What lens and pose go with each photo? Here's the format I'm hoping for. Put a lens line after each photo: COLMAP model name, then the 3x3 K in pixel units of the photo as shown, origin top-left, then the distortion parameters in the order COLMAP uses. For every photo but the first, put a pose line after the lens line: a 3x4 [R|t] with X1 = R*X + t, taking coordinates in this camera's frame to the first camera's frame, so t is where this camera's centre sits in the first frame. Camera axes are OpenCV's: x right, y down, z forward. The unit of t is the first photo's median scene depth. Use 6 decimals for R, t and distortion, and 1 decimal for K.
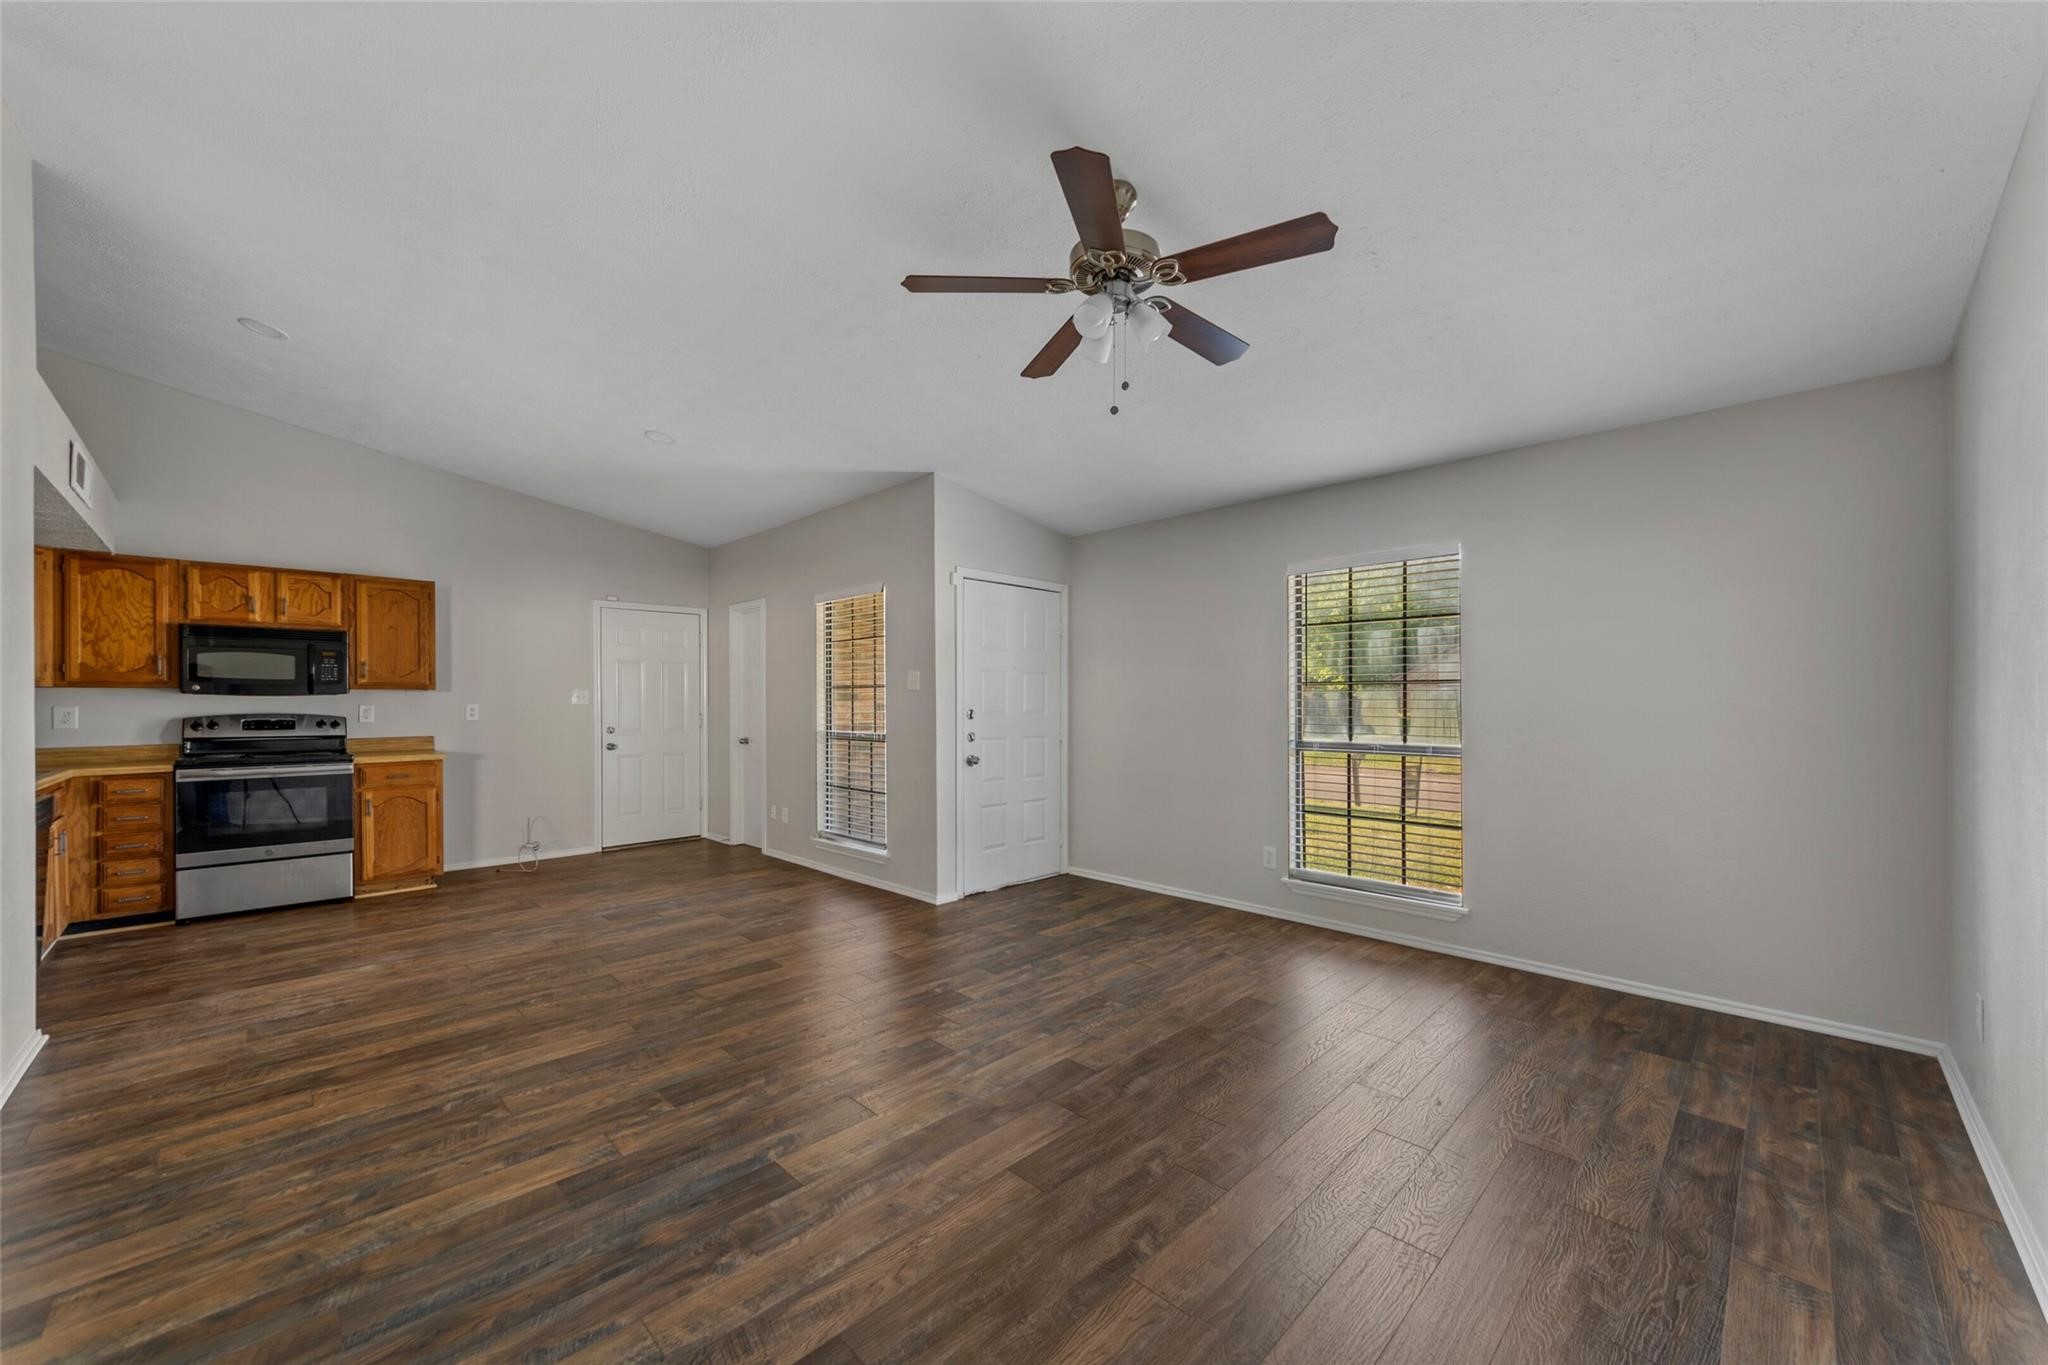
lens RADIAL K [[770.6, 0, 1044.3], [0, 770.6, 693.8], [0, 0, 1]] dist [0.002222, -0.001065]
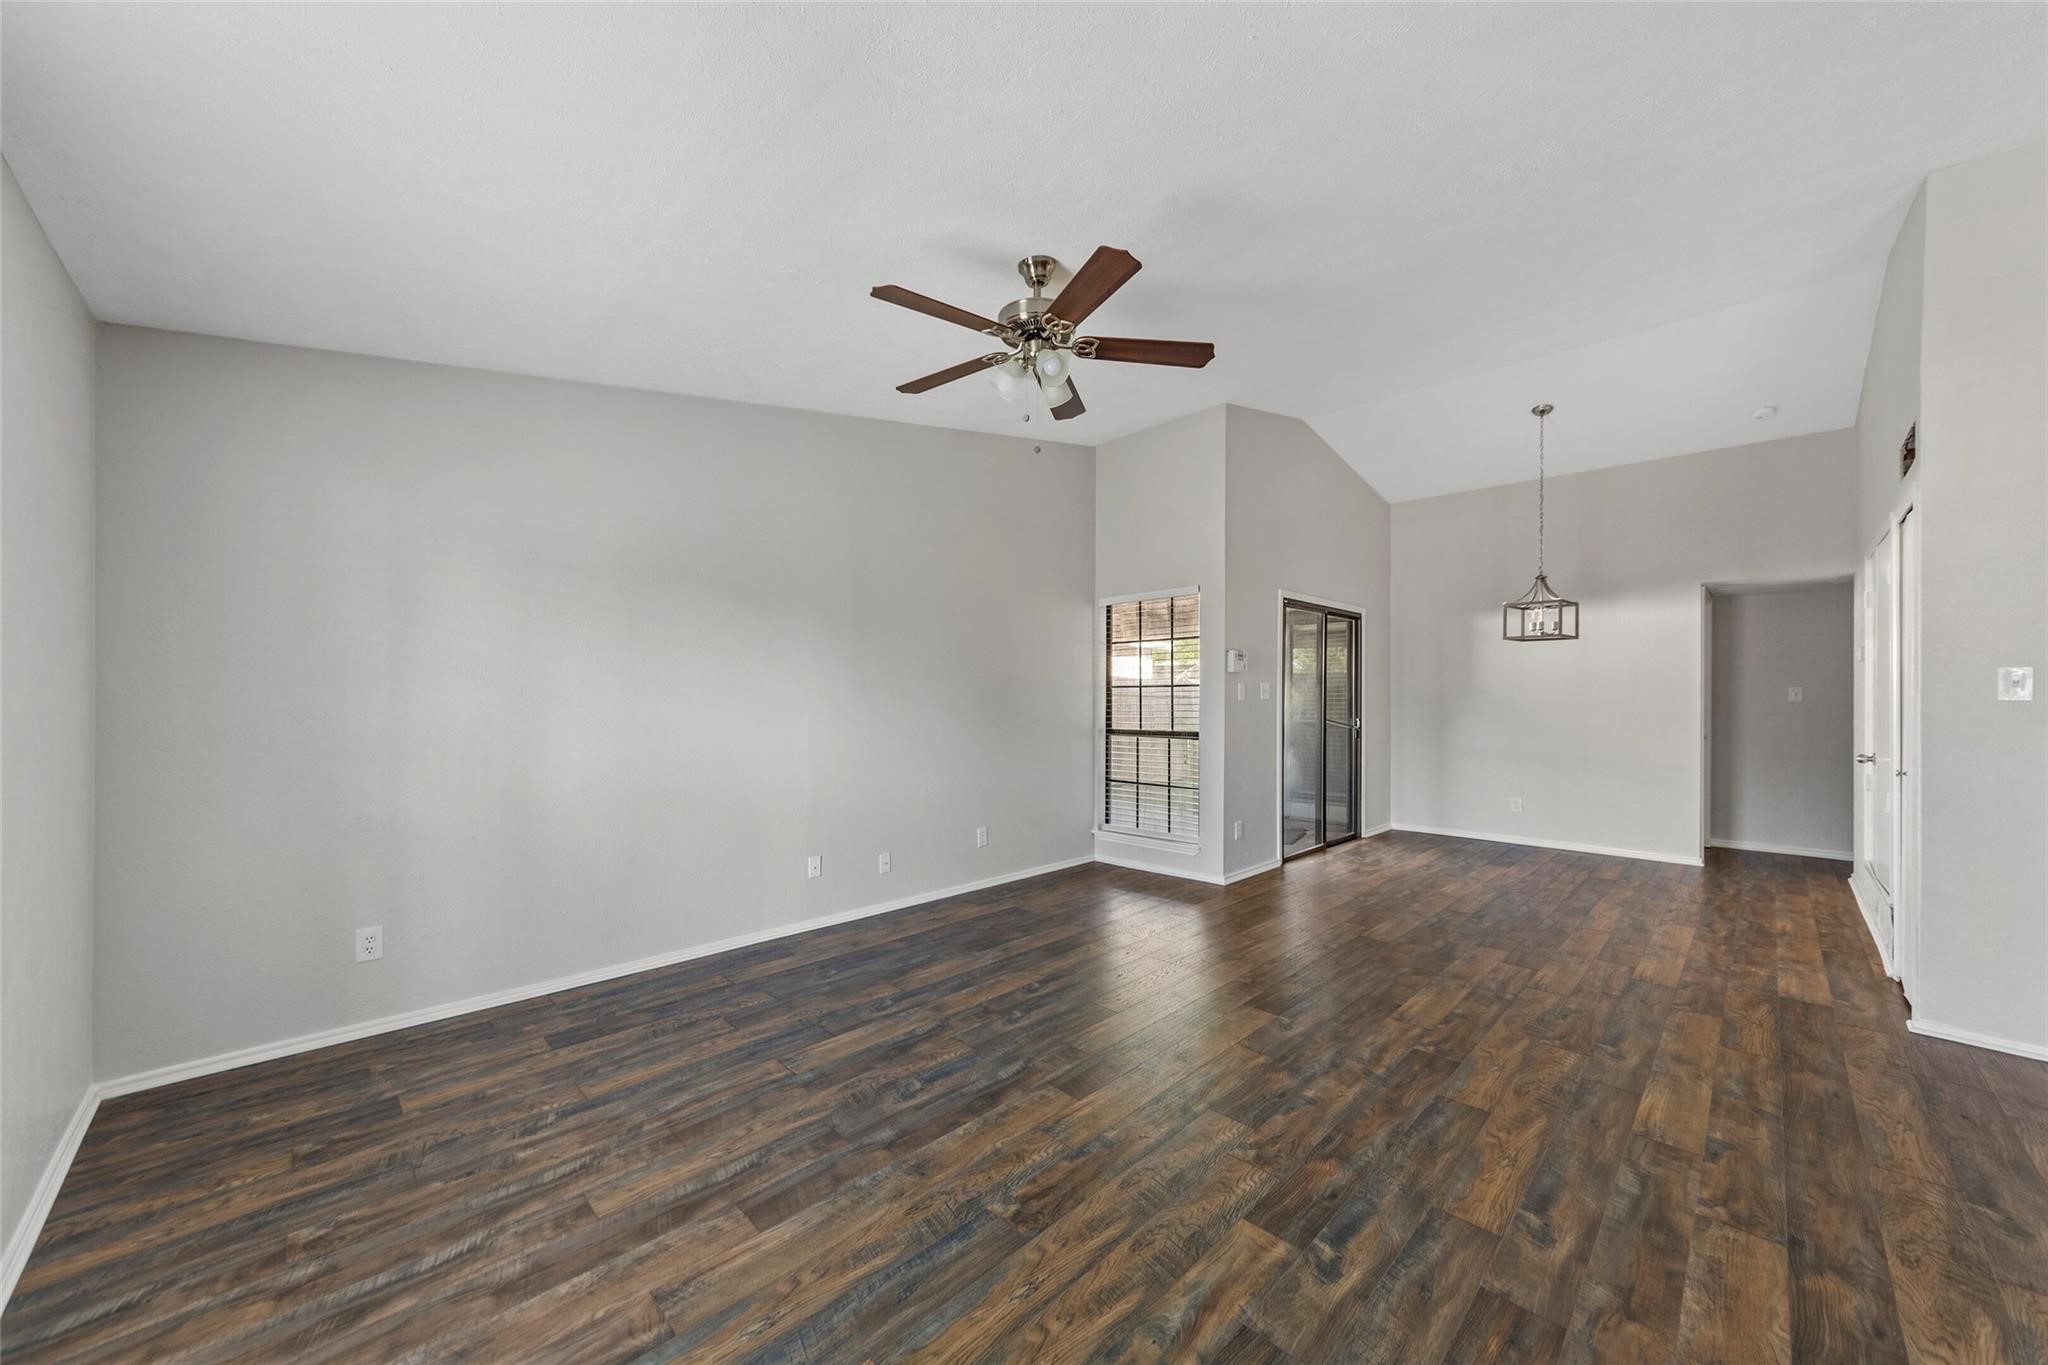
lens RADIAL K [[743.3, 0, 1032.7], [0, 743.3, 687.0], [0, 0, 1]] dist [0.008749, -0.002265]
pose [[-0.999772, 0.000026, 0.021354, 0.057677], [-0.000356, 0.999840, -0.017888, 0.007612], [-0.021351, -0.017891, -0.999612, 1.666743]]
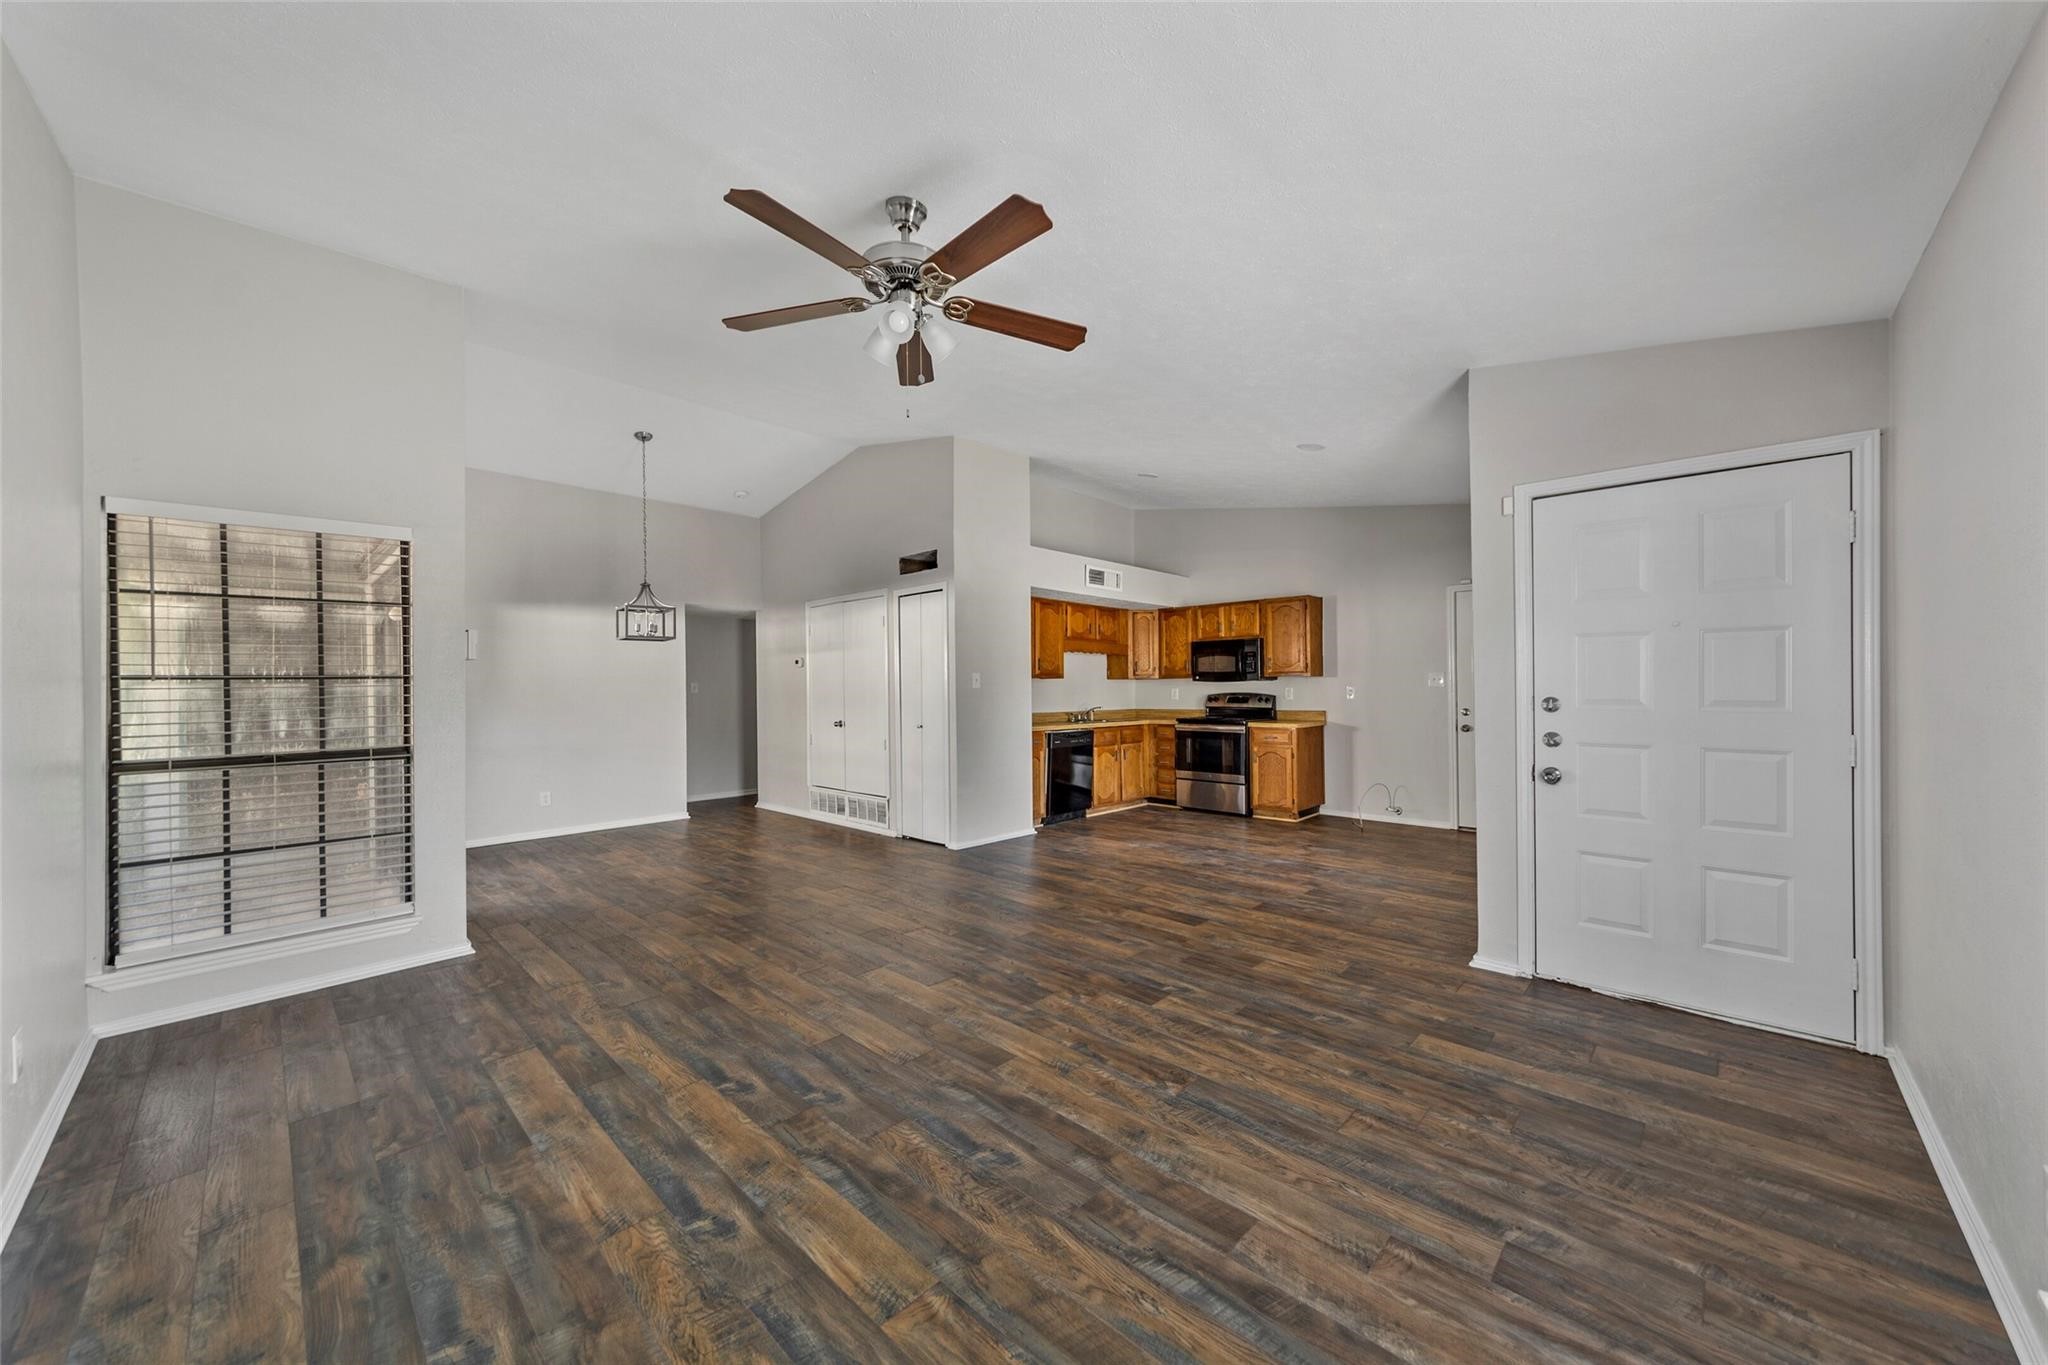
lens RADIAL K [[743.3, 0, 1034.9], [0, 743.3, 665.4], [0, 0, 1]] dist [0.008749, -0.002265]
pose [[0.009567, -0.027542, -0.999575, 0.873897], [0.018404, 0.999456, -0.027363, 0.005271], [0.999785, -0.018134, 0.010068, 0.908342]]
